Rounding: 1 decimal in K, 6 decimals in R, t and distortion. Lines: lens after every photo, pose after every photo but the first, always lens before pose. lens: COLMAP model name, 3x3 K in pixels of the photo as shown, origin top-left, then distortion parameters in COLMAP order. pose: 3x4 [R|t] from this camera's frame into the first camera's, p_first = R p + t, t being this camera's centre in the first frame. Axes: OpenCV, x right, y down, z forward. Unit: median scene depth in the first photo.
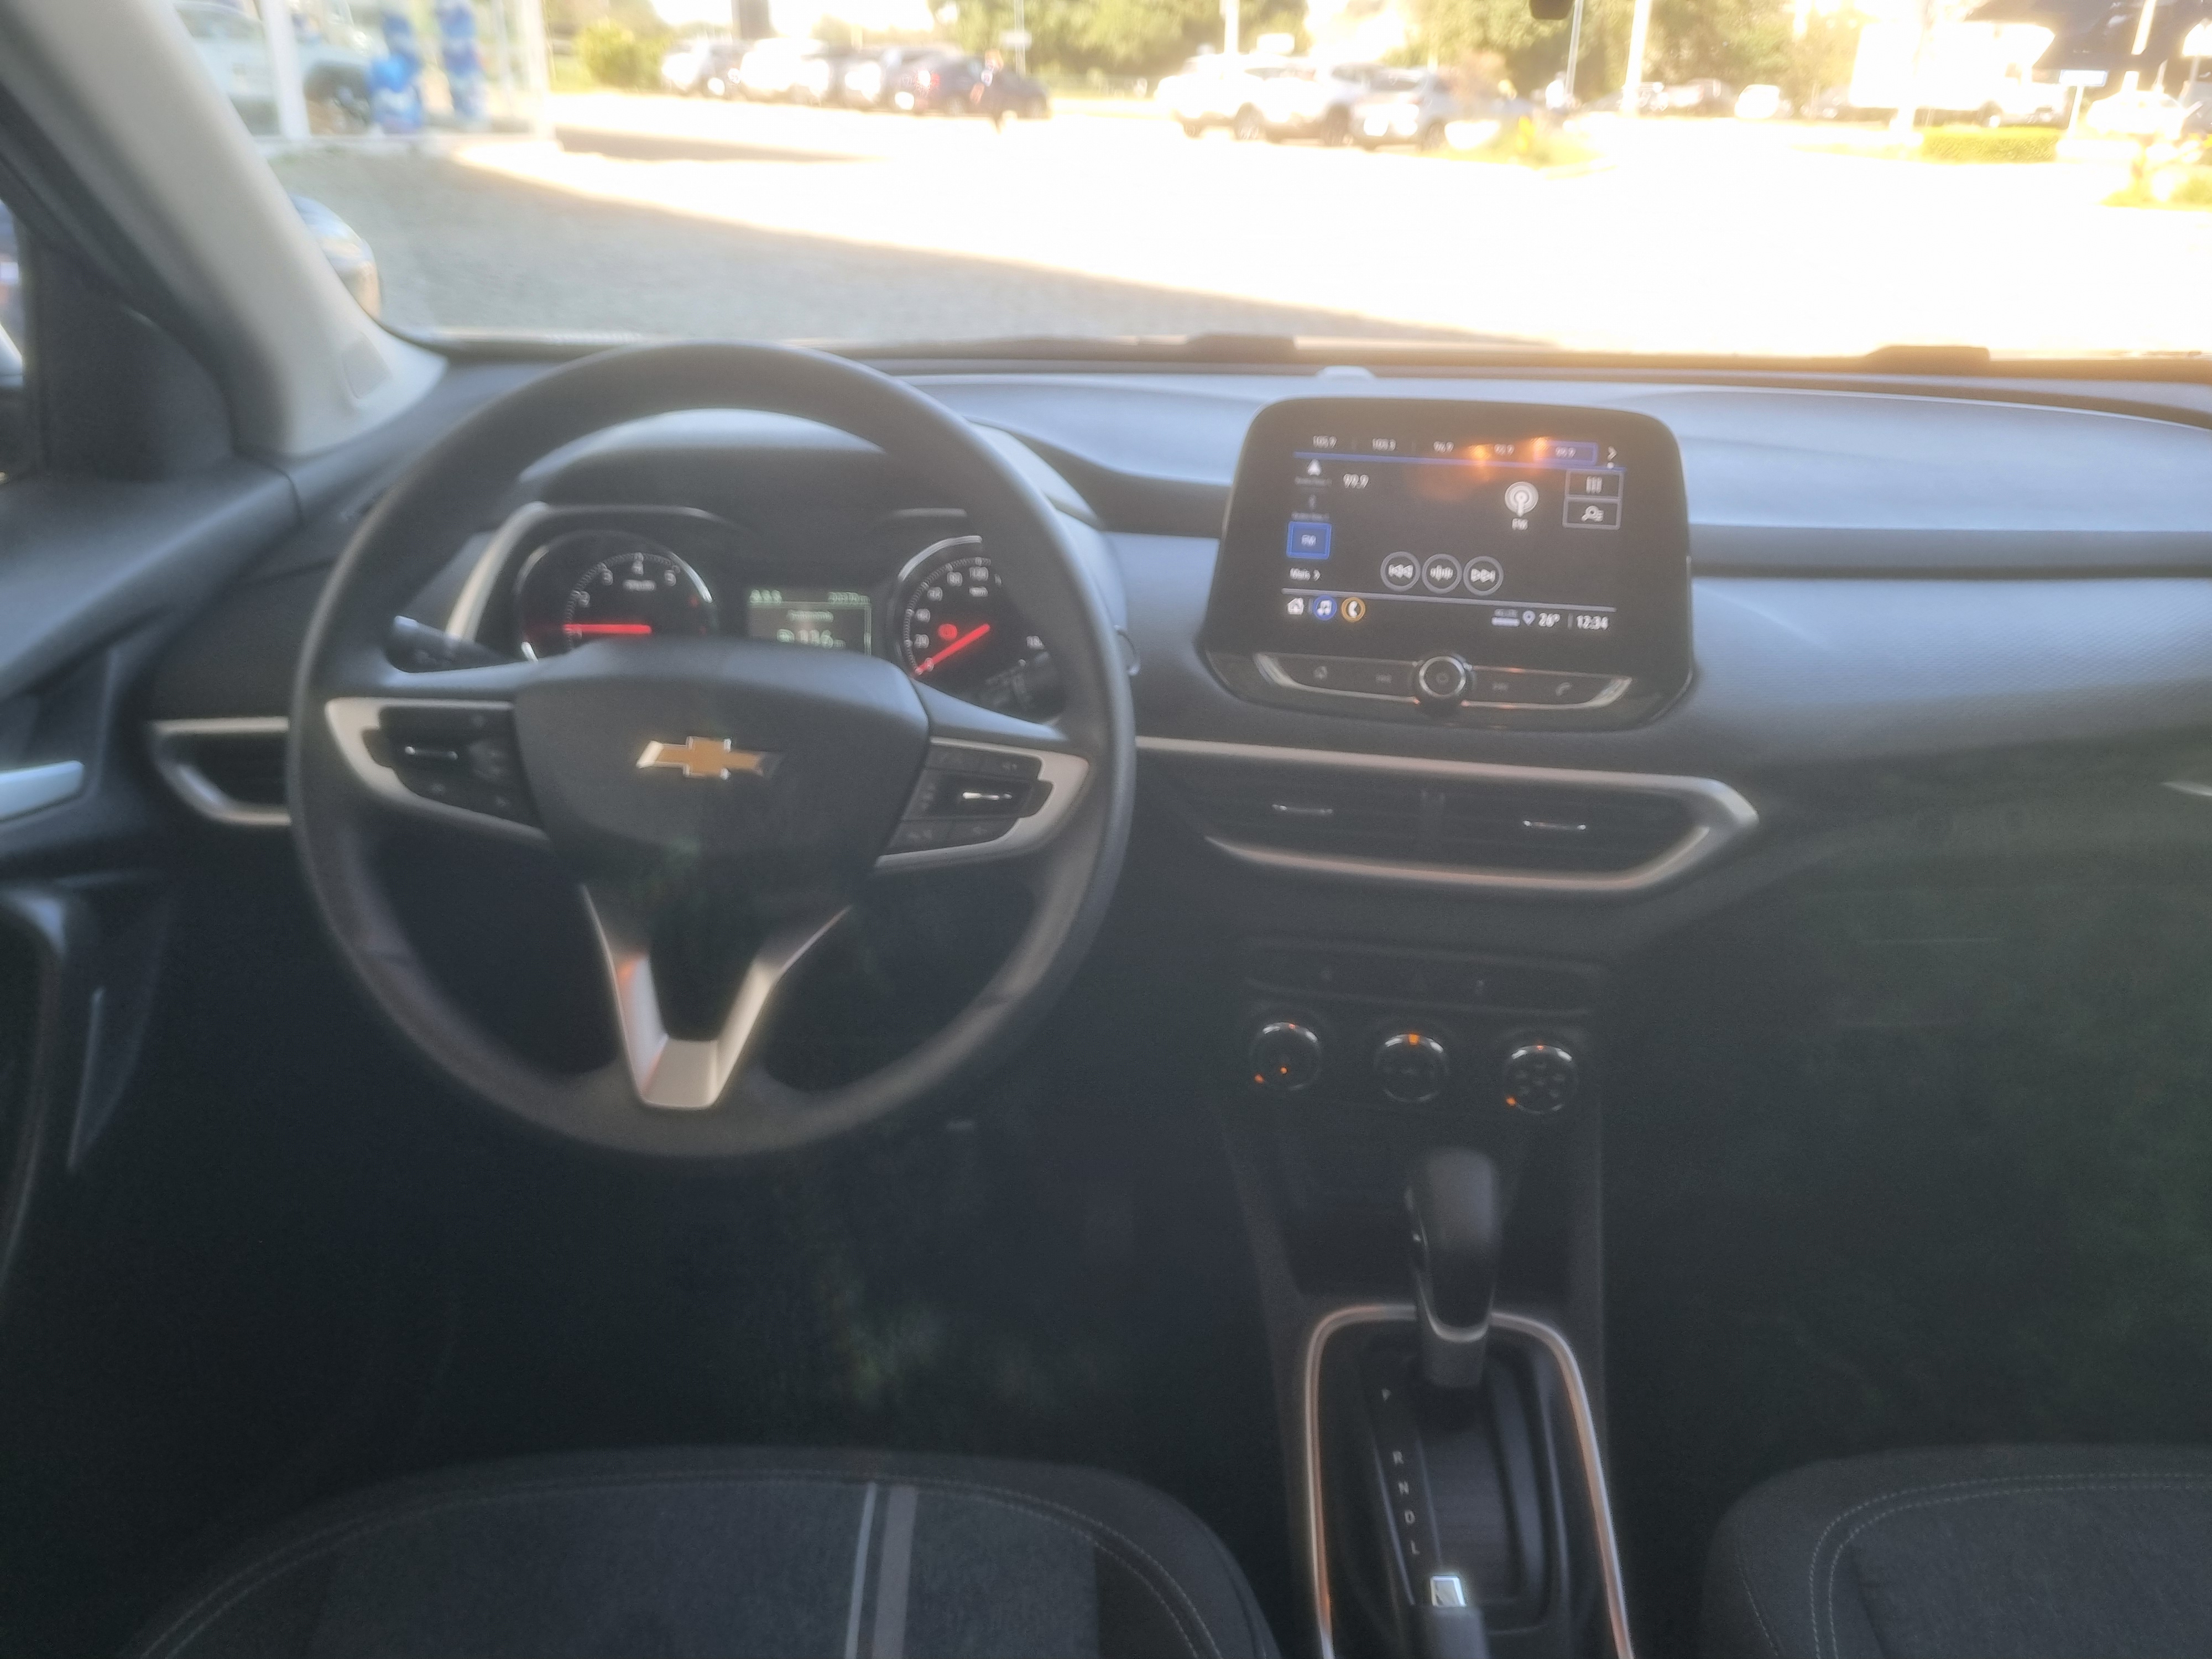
lens RADIAL K [[1654.3, 0, 1105.5], [0, 1654.3, 836.1], [0, 0, 1]] dist [0.011528, -0.003766]
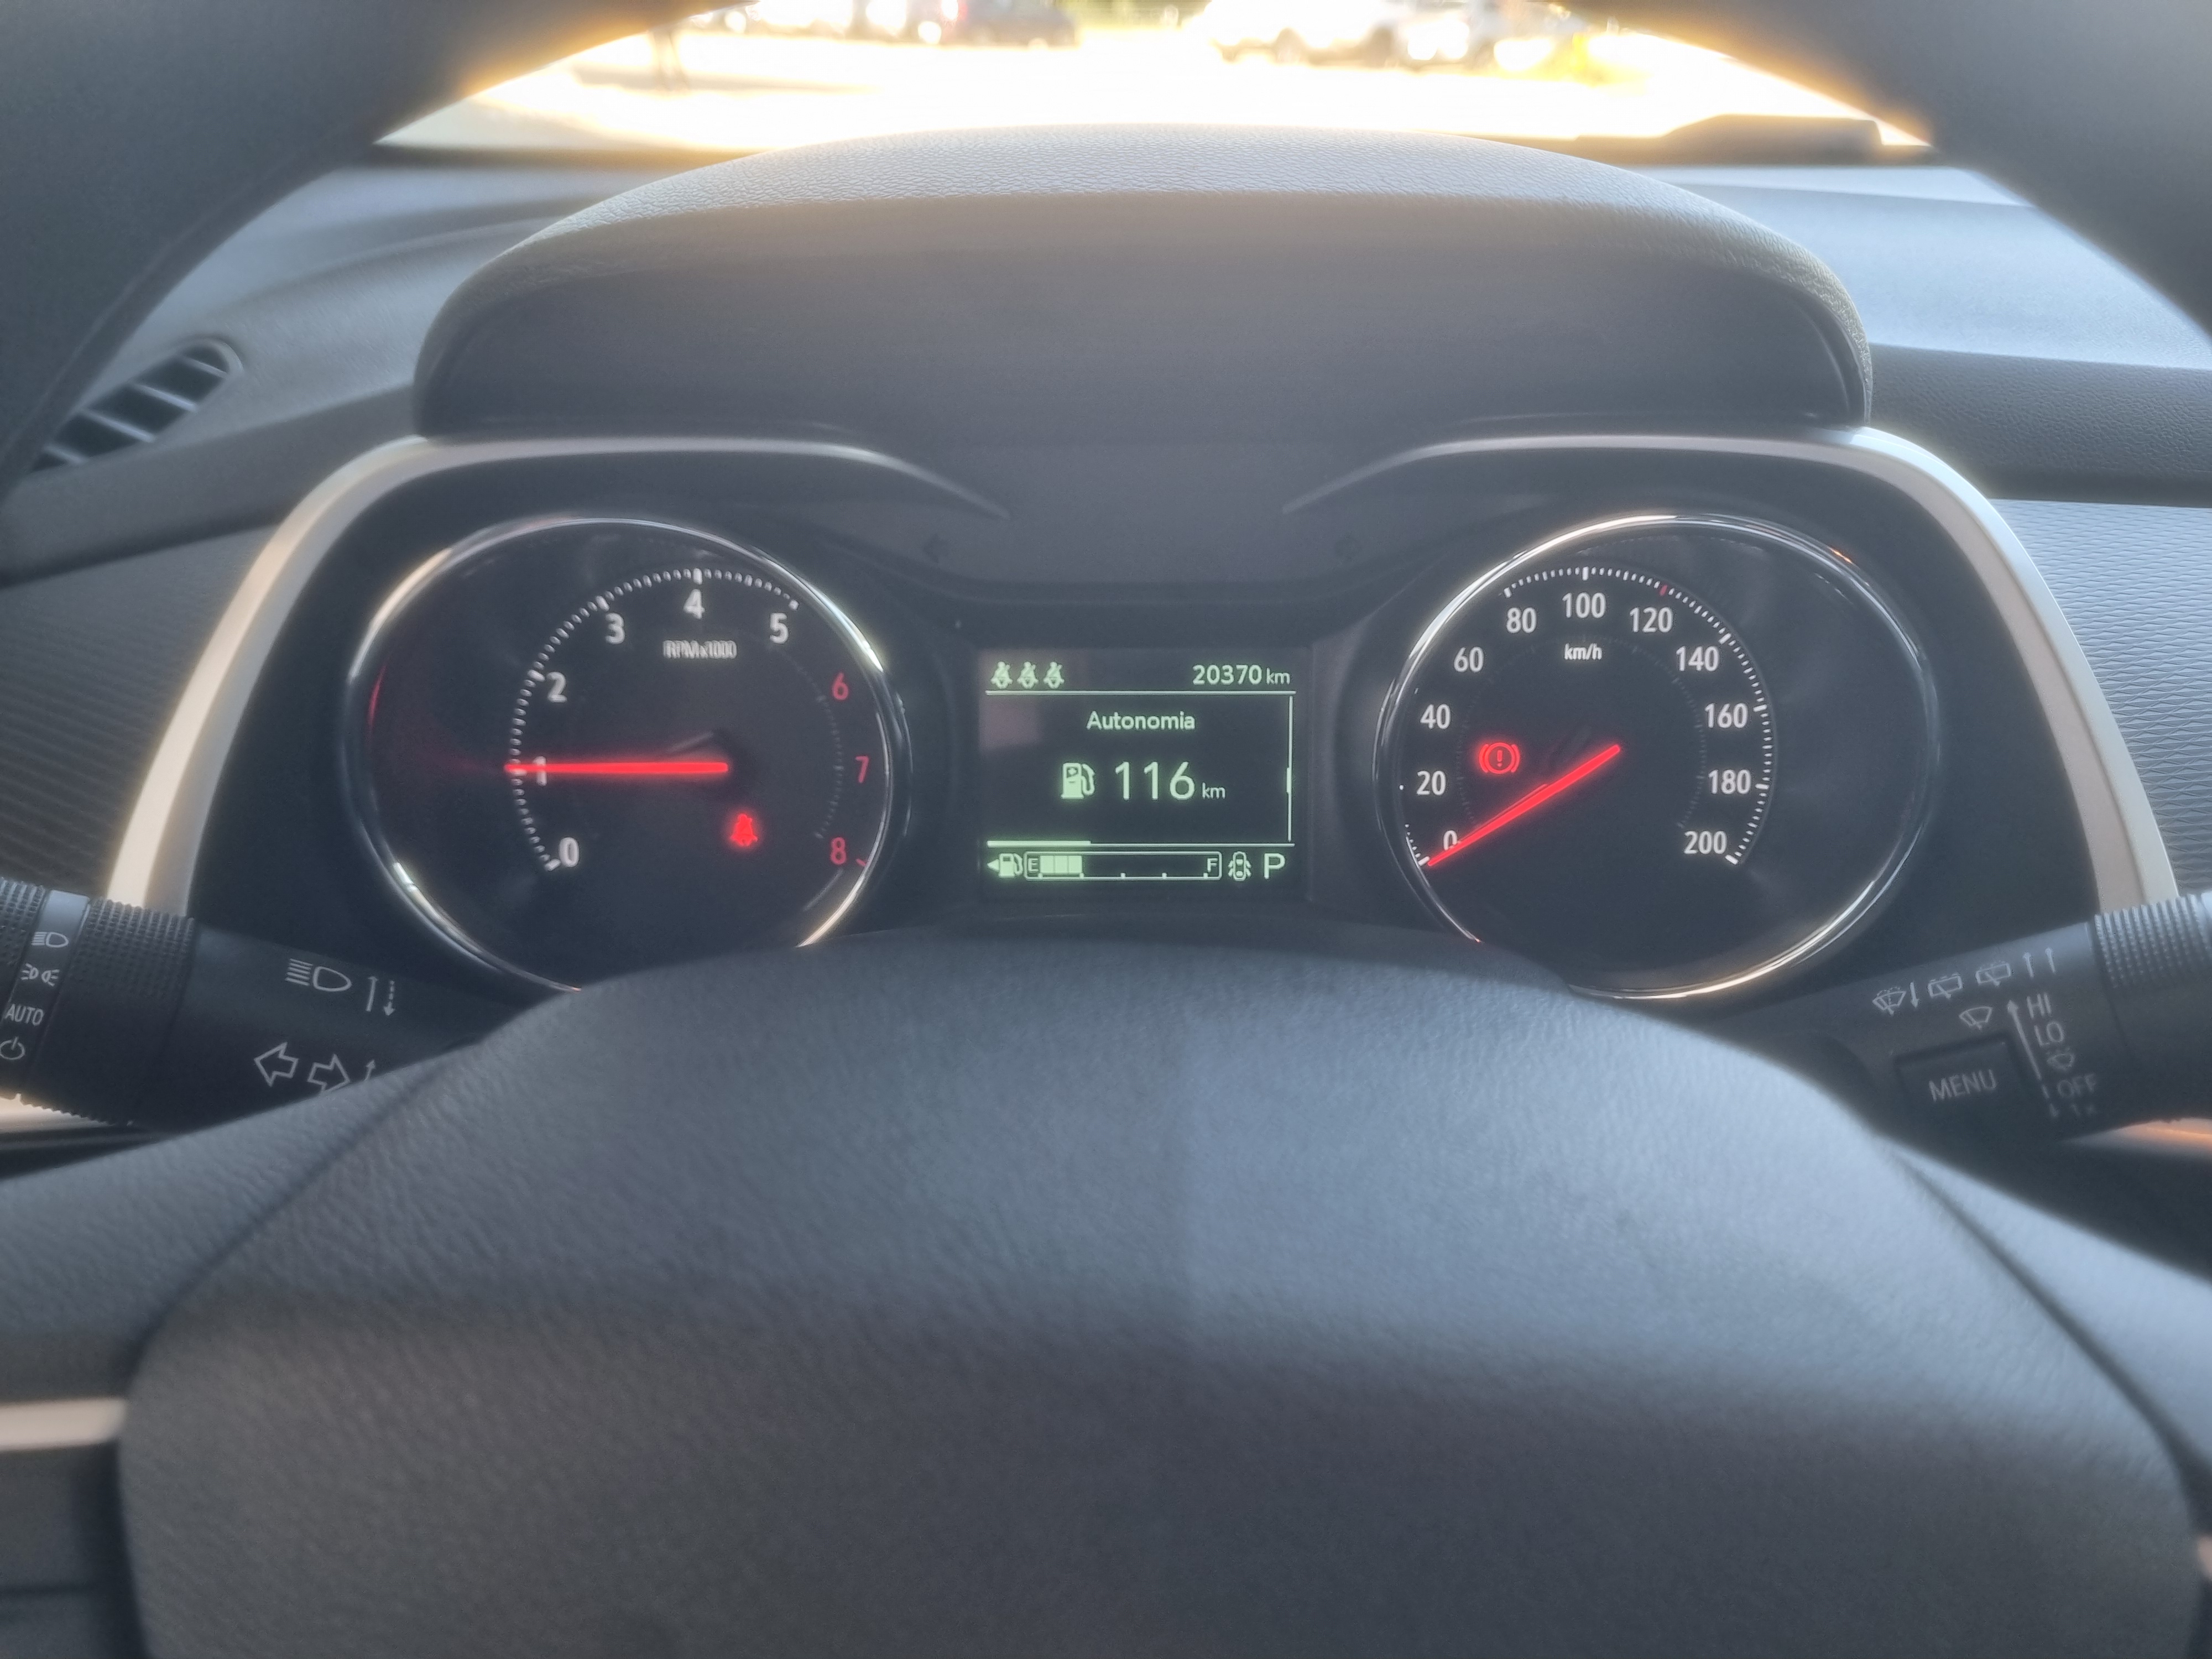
lens RADIAL K [[1654.3, 0, 1102.4], [0, 1654.3, 821.0], [0, 0, 1]] dist [0.011528, -0.003766]
pose [[0.999778, -0.009606, -0.018761, -0.179638], [0.010043, 0.999677, 0.023353, -0.118591], [0.018531, -0.023537, 0.999551, 0.612516]]
